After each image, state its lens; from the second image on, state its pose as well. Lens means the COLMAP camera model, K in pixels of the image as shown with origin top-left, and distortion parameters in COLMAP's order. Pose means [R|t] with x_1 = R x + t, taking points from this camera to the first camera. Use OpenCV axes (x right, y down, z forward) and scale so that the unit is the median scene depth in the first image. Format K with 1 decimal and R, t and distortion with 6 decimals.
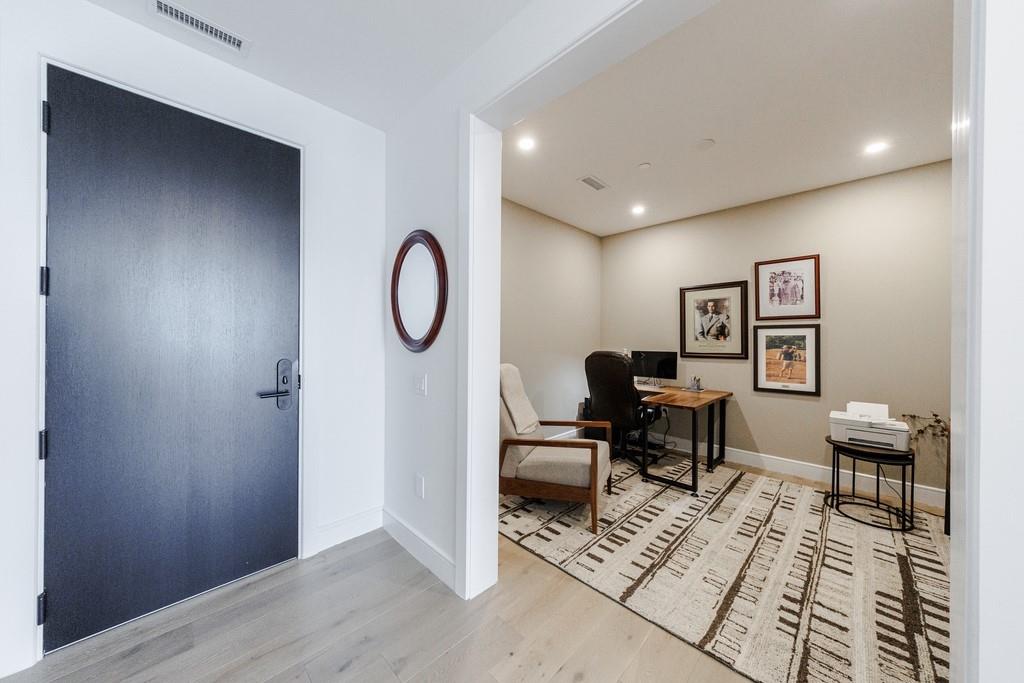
lens RADIAL K [[349.2, 0, 515.1], [0, 349.2, 337.7], [0, 0, 1]] dist [-0.000624, -0.000053]
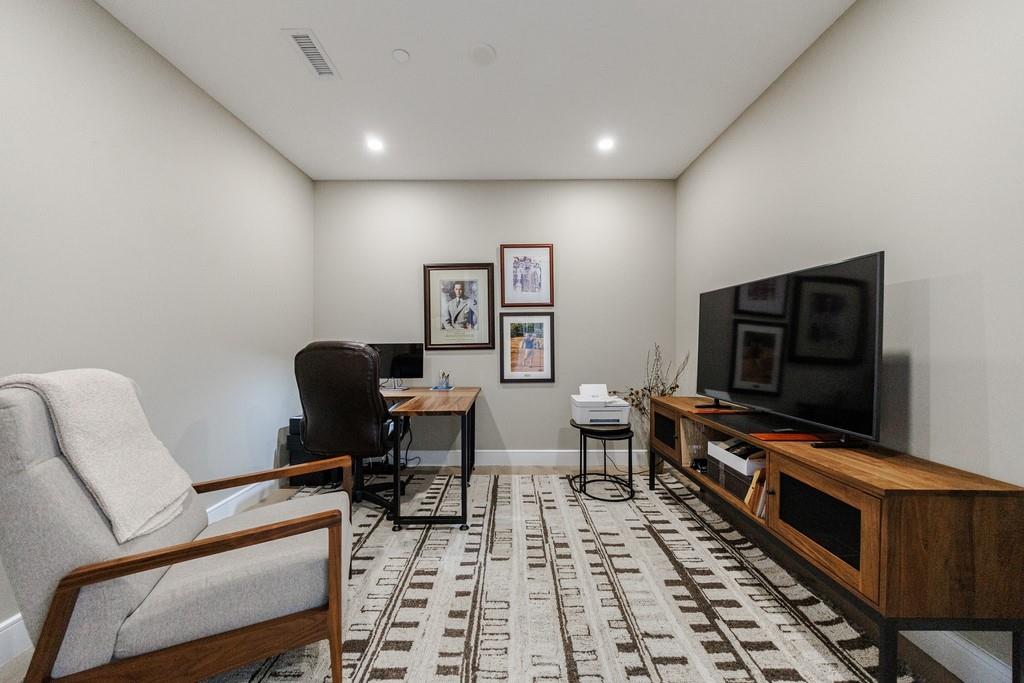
lens RADIAL K [[367.0, 0, 509.8], [0, 367.0, 335.5], [0, 0, 1]] dist [-0.002658, -0.000428]
pose [[0.714844, 0.000610, 0.699283, 0.026329], [0.006925, 0.999944, -0.007952, 0.037629], [-0.699249, 0.010527, 0.714801, 0.318459]]
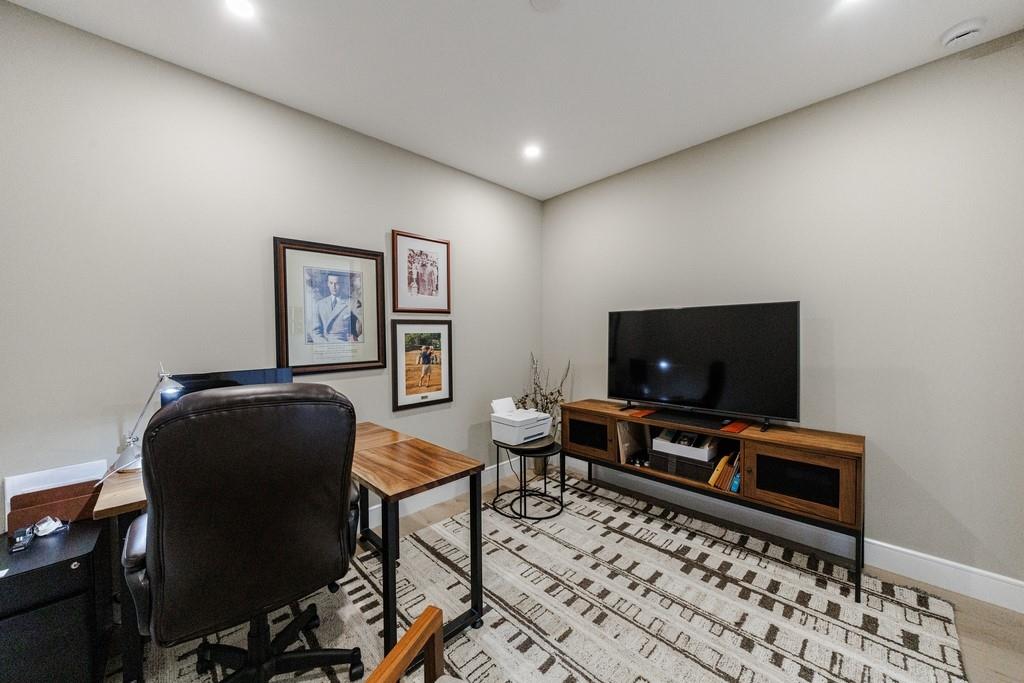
lens RADIAL K [[367.0, 0, 509.8], [0, 367.0, 335.5], [0, 0, 1]] dist [-0.002658, -0.000428]
pose [[0.025436, -0.008238, 0.999643, -0.053443], [0.007815, 0.999937, 0.008041, -0.006681], [-0.999646, 0.007607, 0.025499, 0.823447]]
